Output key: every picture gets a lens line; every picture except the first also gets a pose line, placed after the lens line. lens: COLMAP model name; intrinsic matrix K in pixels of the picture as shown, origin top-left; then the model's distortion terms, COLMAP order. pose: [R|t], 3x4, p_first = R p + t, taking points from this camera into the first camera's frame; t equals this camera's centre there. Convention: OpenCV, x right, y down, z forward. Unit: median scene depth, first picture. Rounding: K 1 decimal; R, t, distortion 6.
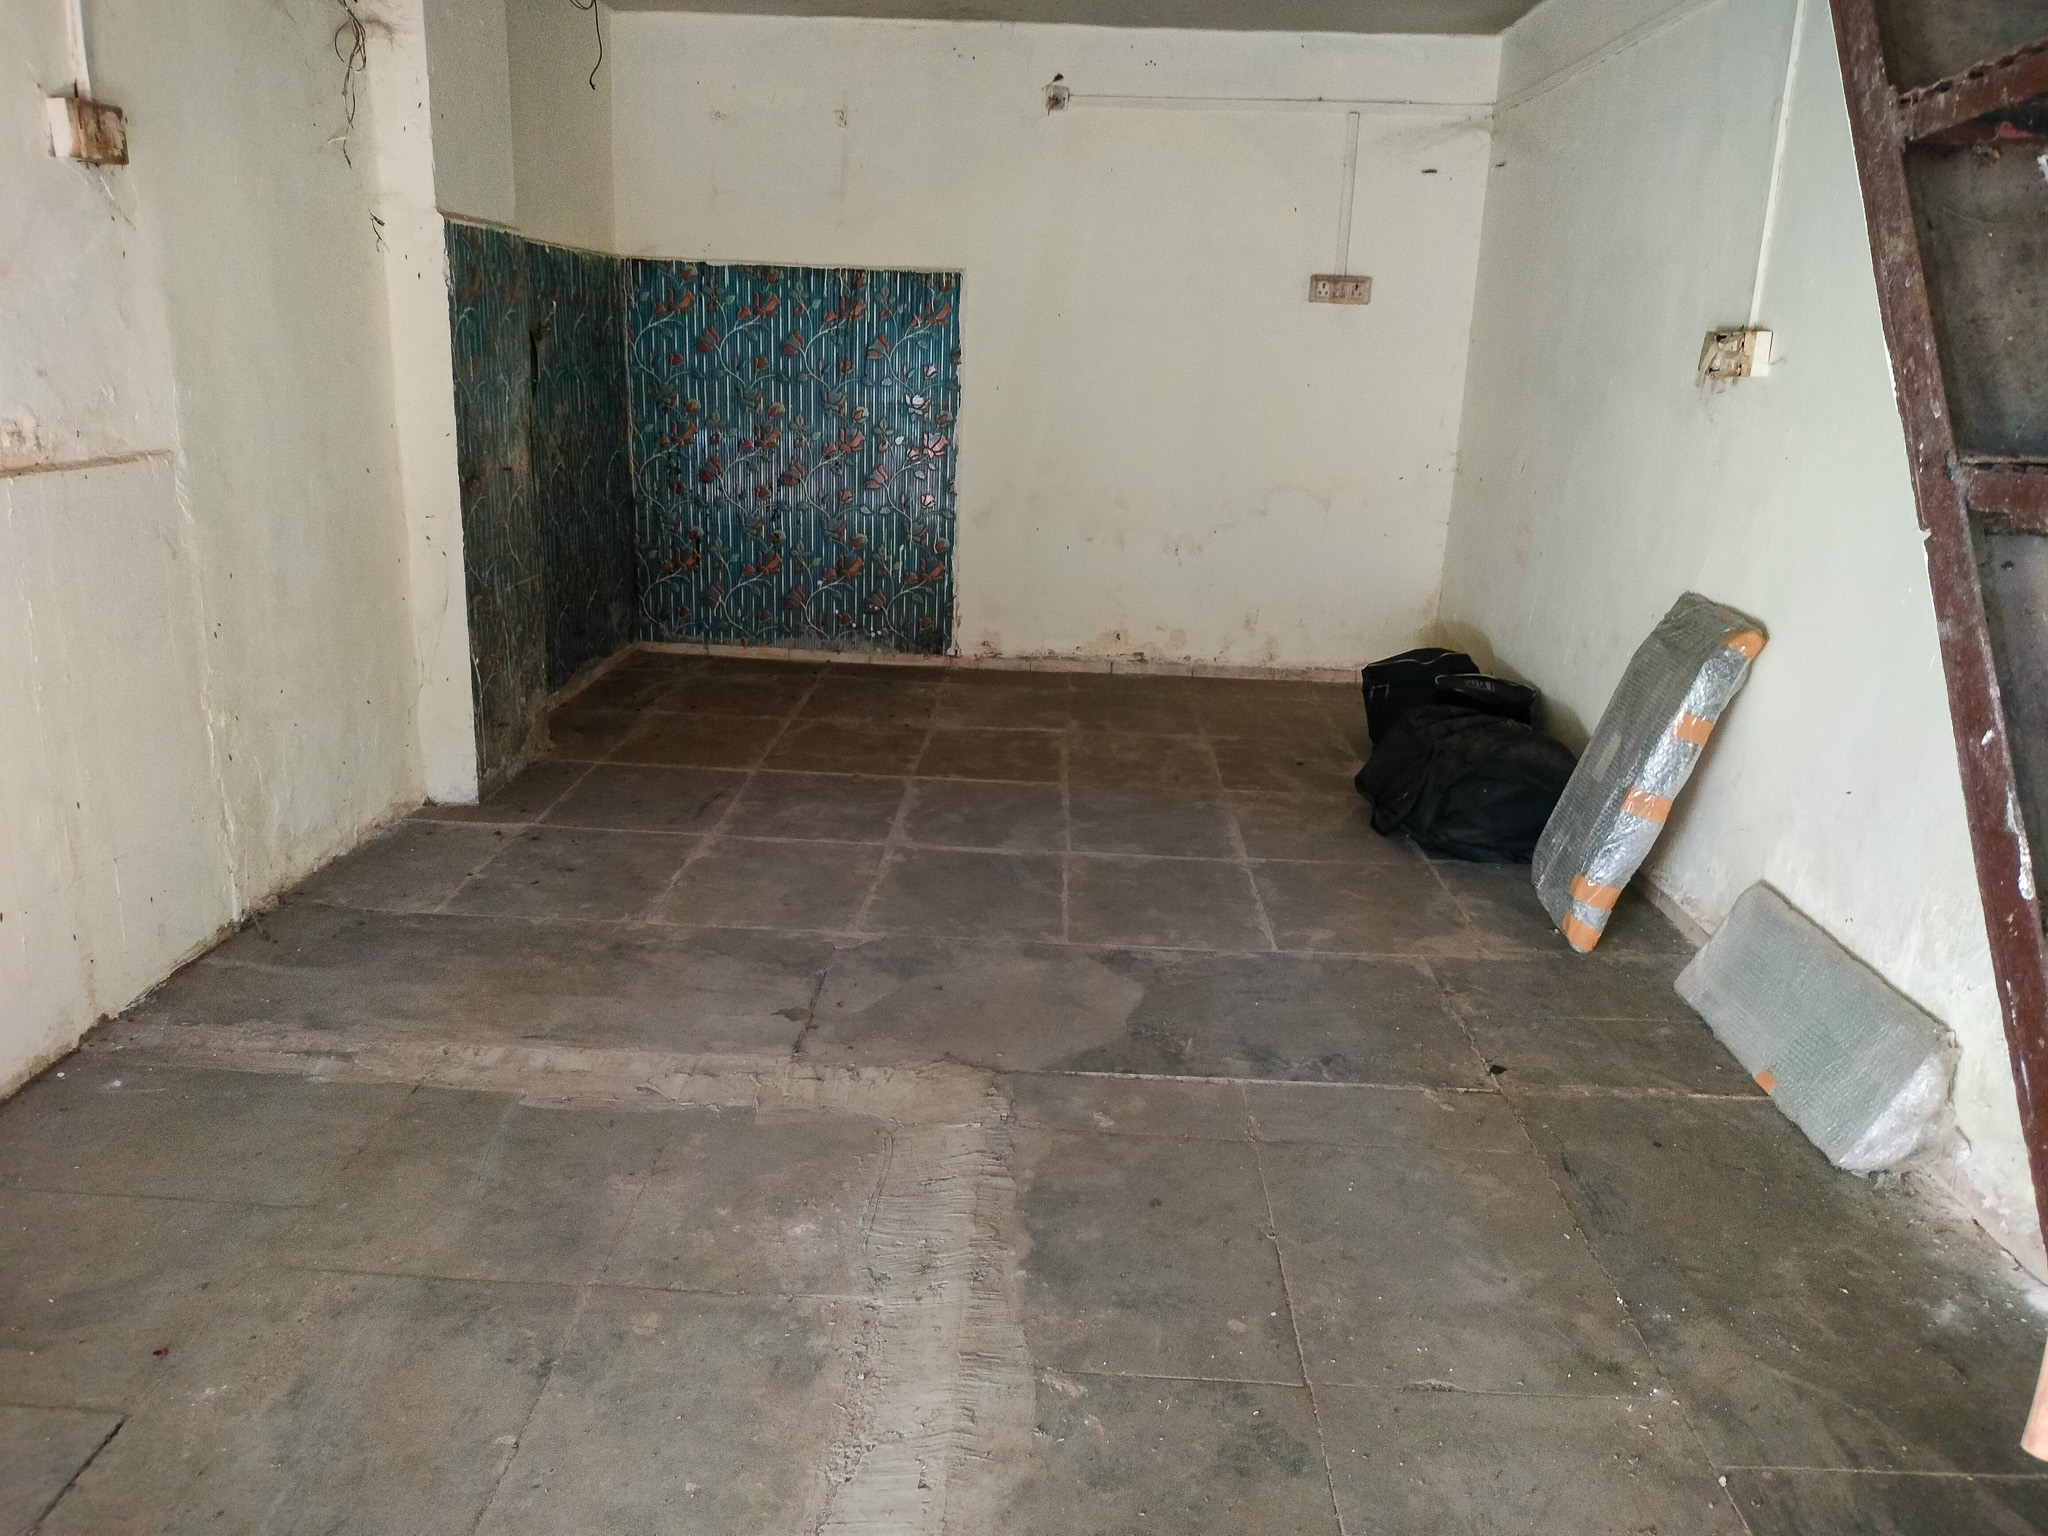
lens RADIAL K [[1537.7, 0, 1022.9], [0, 1537.7, 776.6], [0, 0, 1]] dist [0.097179, -0.174570]
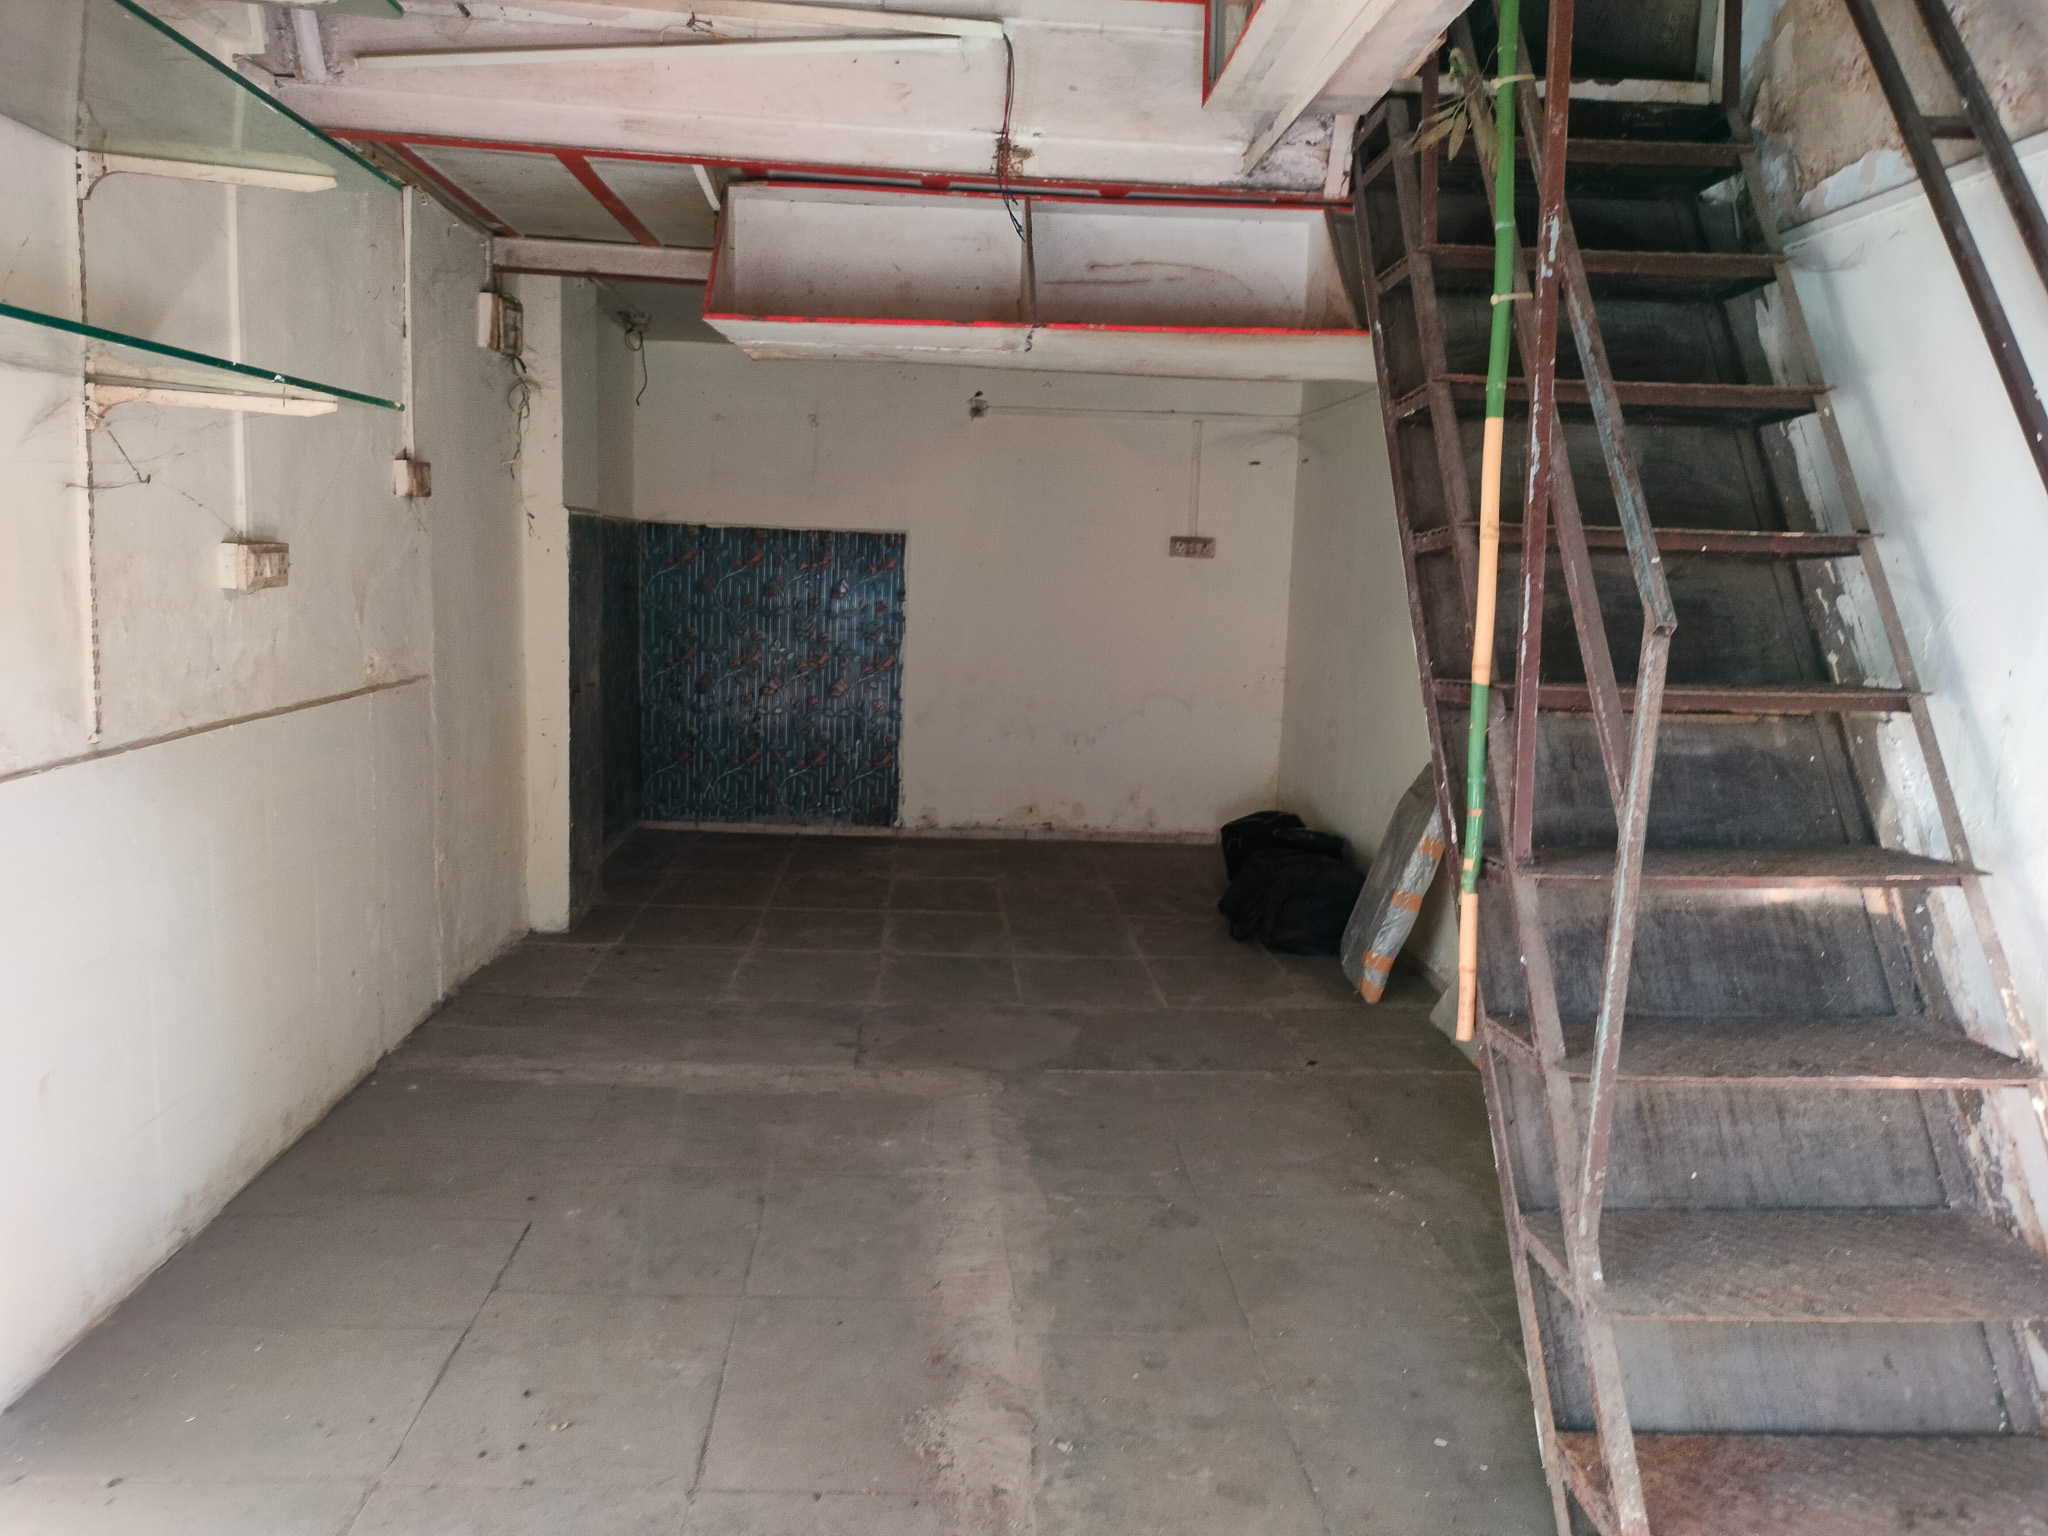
lens RADIAL K [[1544.2, 0, 1041.6], [0, 1544.2, 765.0], [0, 0, 1]] dist [0.090057, -0.159695]
pose [[0.995357, -0.011397, 0.095570, -0.062691], [0.024592, 0.990119, -0.138055, 0.059537], [-0.093052, 0.139764, 0.985803, -0.316744]]
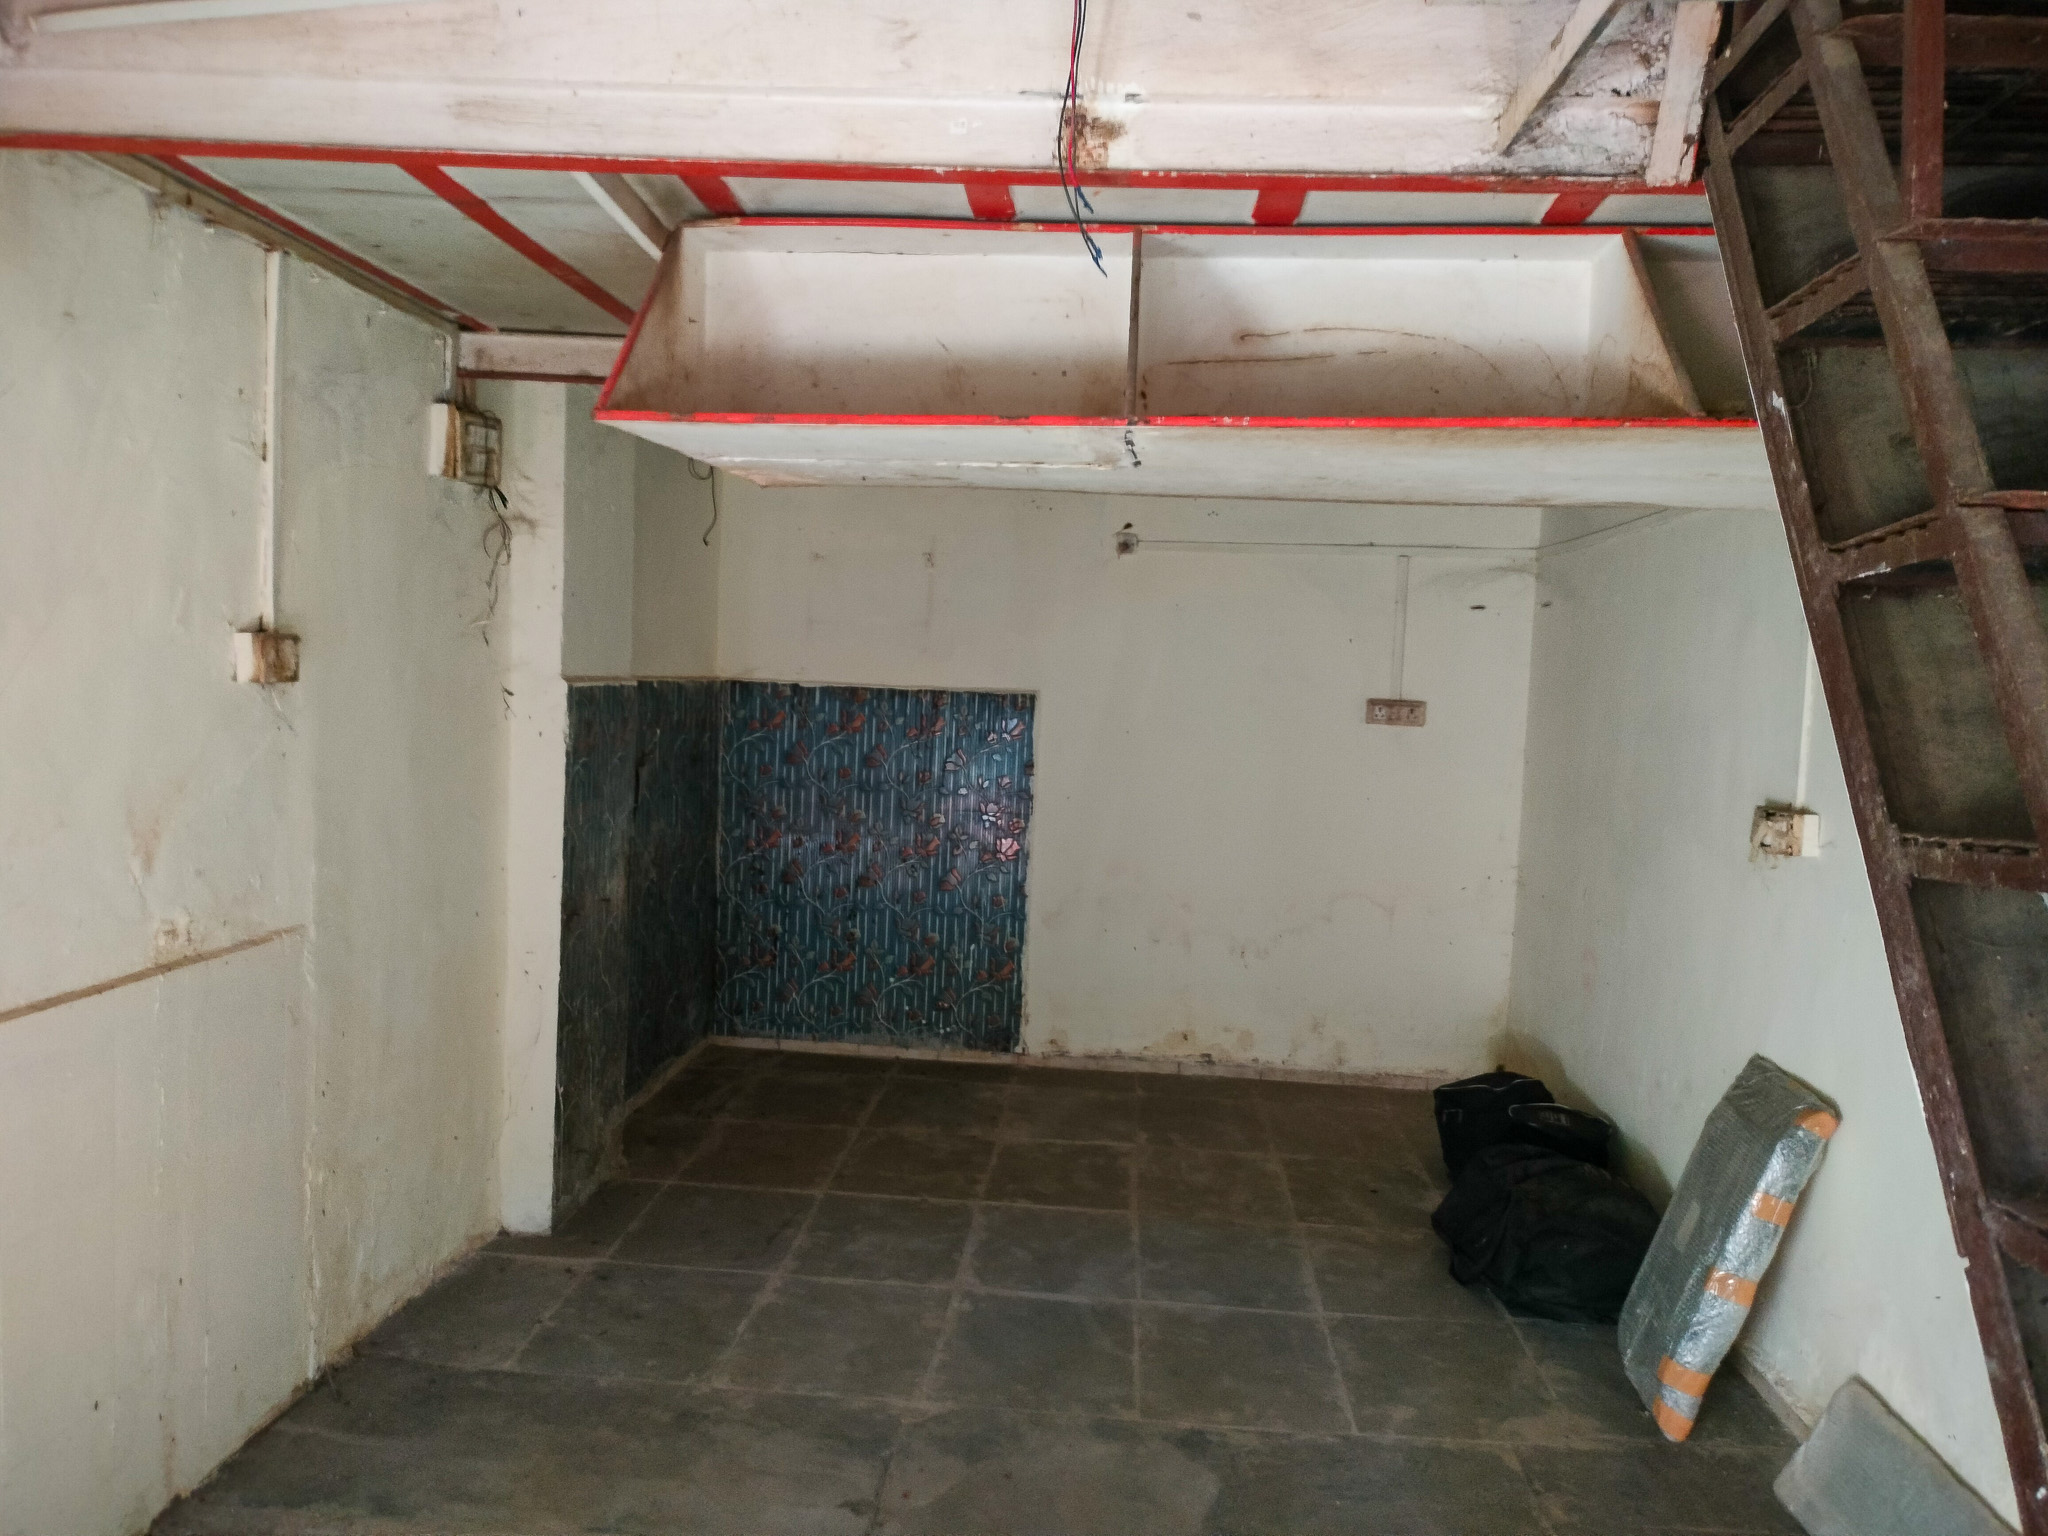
lens RADIAL K [[1545.7, 0, 1021.6], [0, 1545.7, 778.2], [0, 0, 1]] dist [0.086267, -0.149032]
pose [[0.999088, 0.009228, -0.041689, -0.005446], [-0.017710, 0.977984, -0.207926, -0.056112], [0.038852, 0.208474, 0.977256, -0.033101]]
